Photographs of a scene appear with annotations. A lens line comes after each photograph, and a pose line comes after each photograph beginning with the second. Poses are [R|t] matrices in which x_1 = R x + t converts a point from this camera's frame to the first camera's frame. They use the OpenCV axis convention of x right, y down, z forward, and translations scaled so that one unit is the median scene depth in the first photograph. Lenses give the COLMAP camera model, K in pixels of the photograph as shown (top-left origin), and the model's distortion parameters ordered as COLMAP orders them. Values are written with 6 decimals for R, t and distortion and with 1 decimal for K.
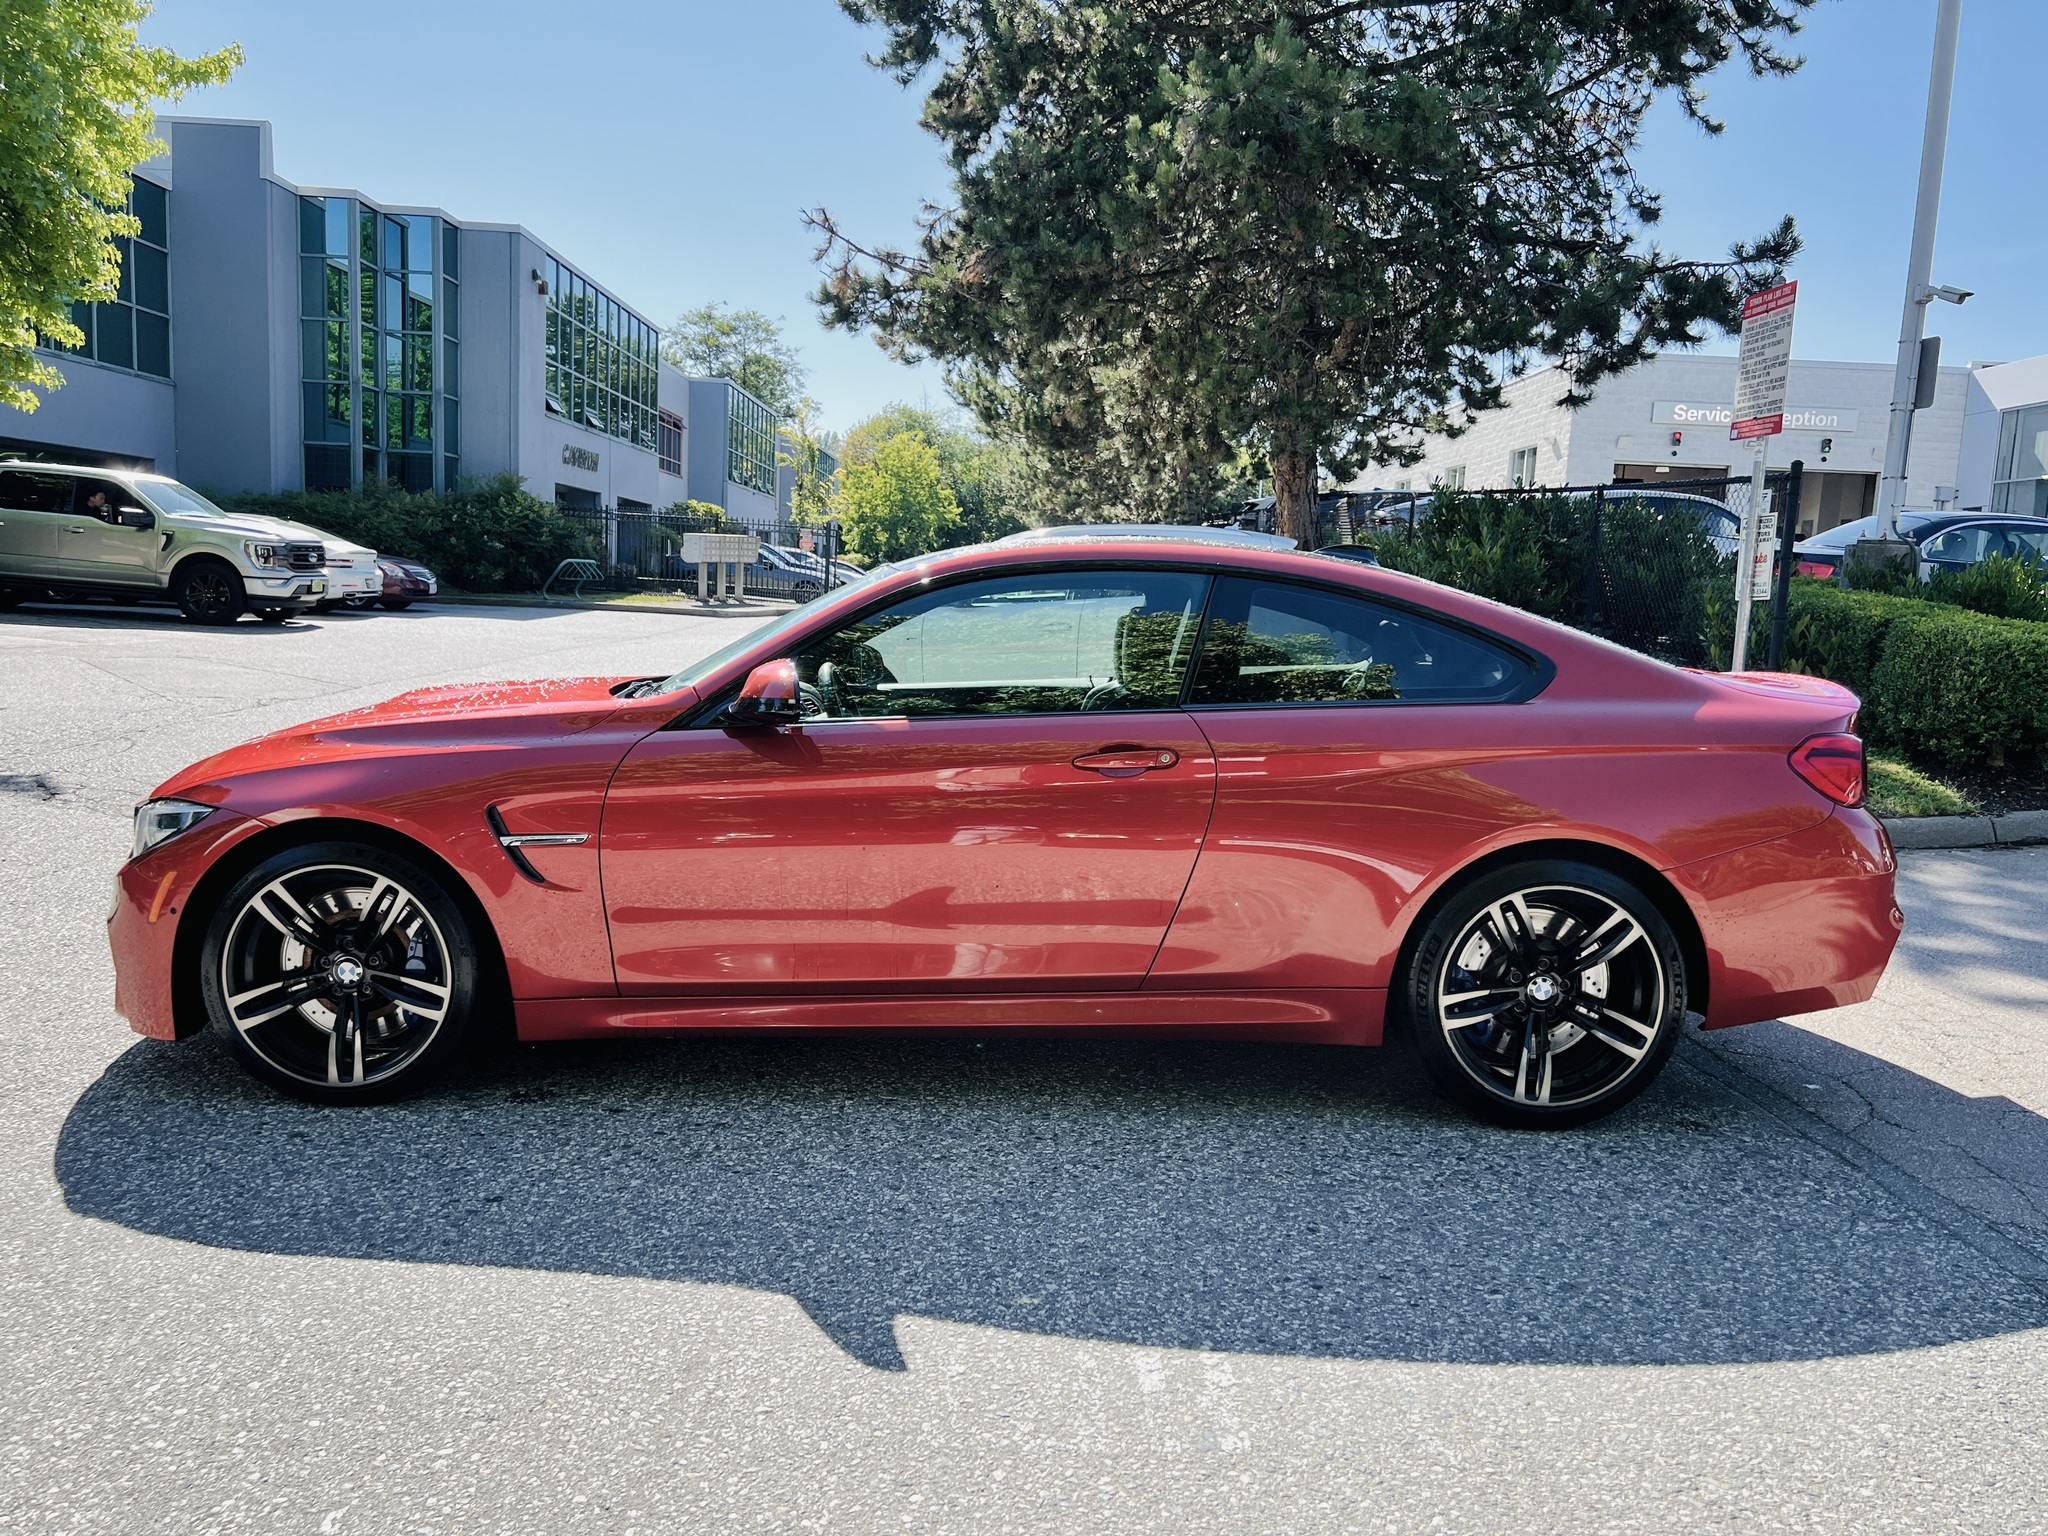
lens RADIAL K [[1506.1, 0, 1006.6], [0, 1506.1, 764.5], [0, 0, 1]] dist [0.057888, -0.066120]
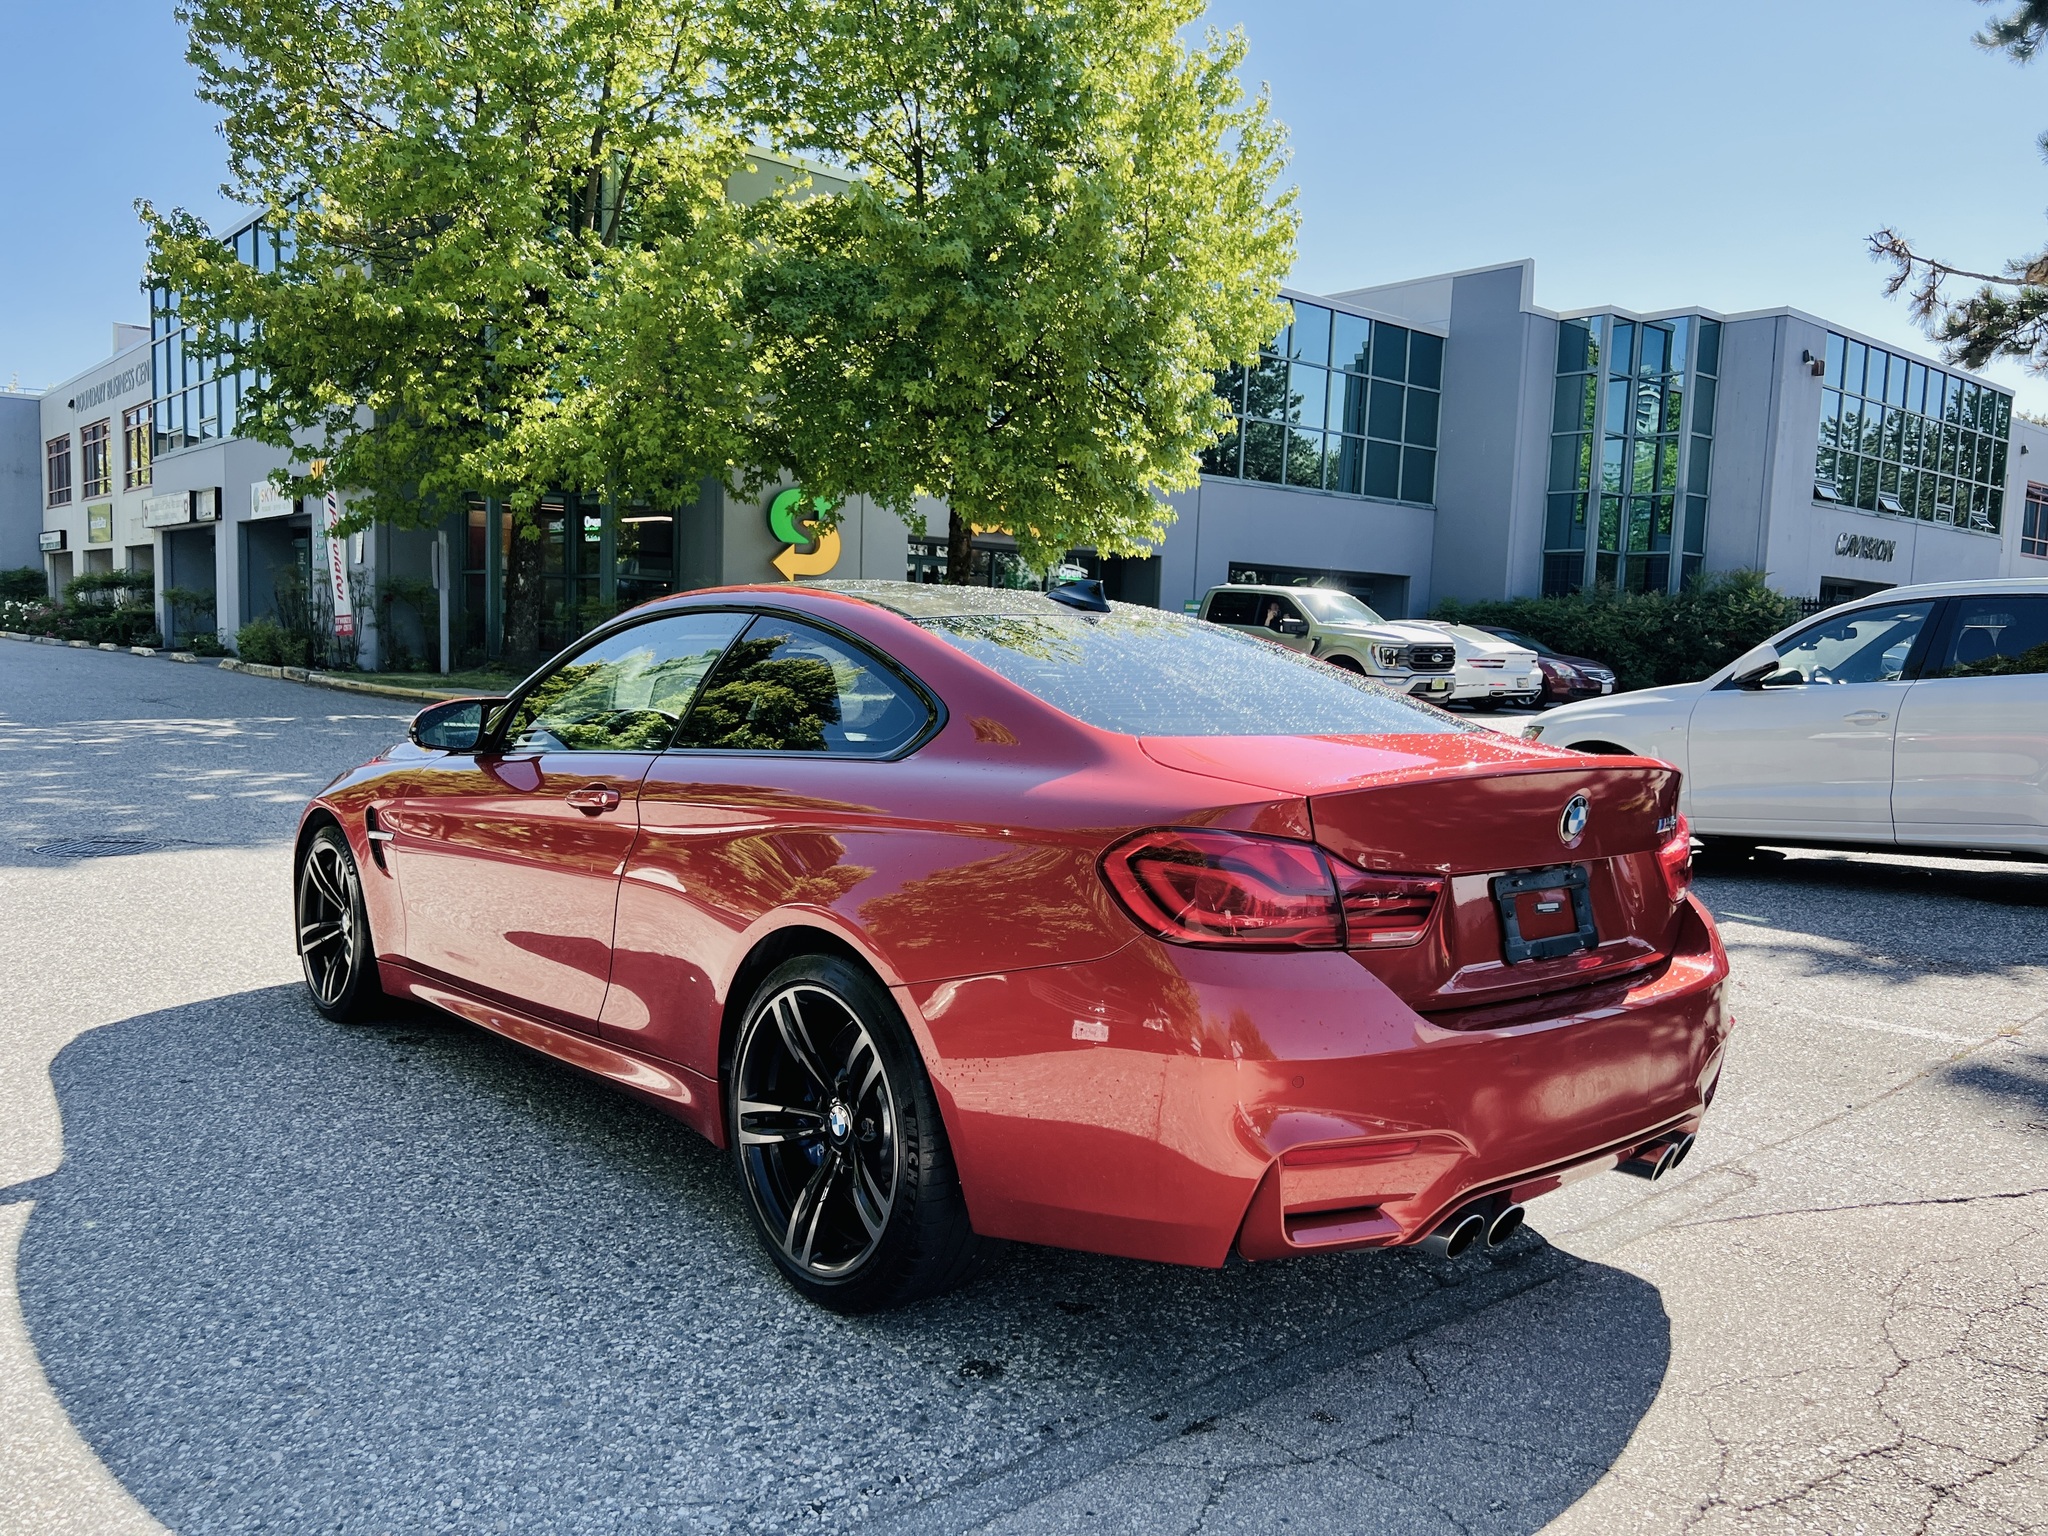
lens RADIAL K [[1506.1, 0, 1006.6], [0, 1506.1, 764.5], [0, 0, 1]] dist [0.057888, -0.066120]
pose [[0.659513, 0.040518, -0.750601, 0.145304], [-0.093092, 0.995262, -0.028070, -0.003284], [0.745907, 0.088387, 0.660160, 0.078062]]
